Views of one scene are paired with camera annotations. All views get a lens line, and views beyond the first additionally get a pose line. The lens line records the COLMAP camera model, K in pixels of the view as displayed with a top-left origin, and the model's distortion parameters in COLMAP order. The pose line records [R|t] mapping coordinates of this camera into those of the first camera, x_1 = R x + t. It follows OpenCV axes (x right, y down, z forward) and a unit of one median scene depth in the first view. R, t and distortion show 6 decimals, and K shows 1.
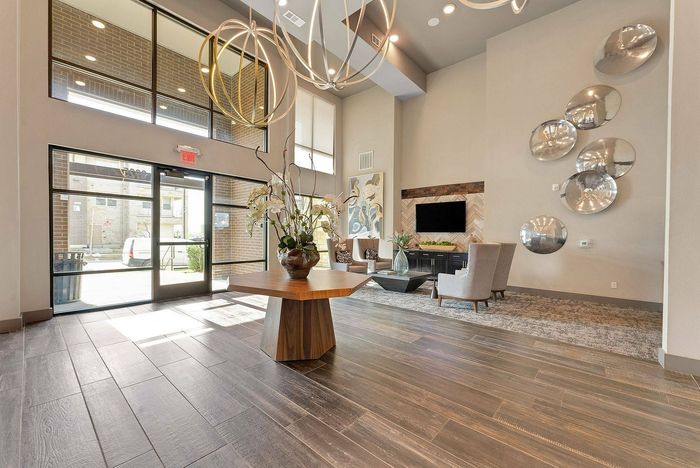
lens RADIAL K [[282.7, 0, 351.6], [0, 282.7, 235.6], [0, 0, 1]] dist [0.015539, 0.000275]
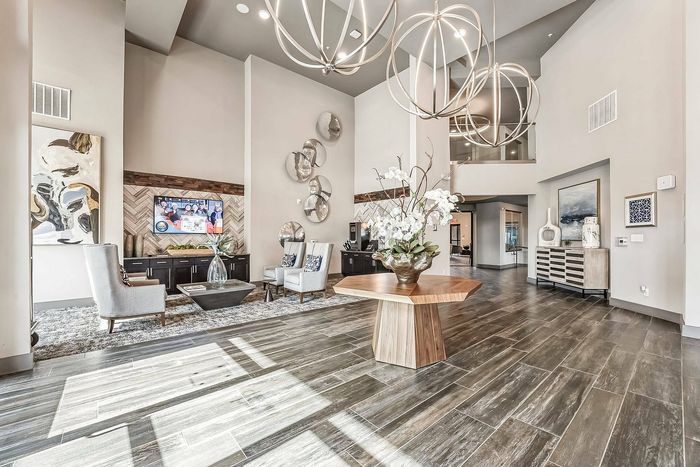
lens RADIAL K [[289.7, 0, 352.3], [0, 289.7, 234.2], [0, 0, 1]] dist [0.007761, 0.001940]
pose [[0.140693, -0.003653, 0.990047, -0.462808], [0.003494, 0.999989, 0.003193, -0.010961], [-0.990047, 0.003010, 0.140704, 0.394293]]
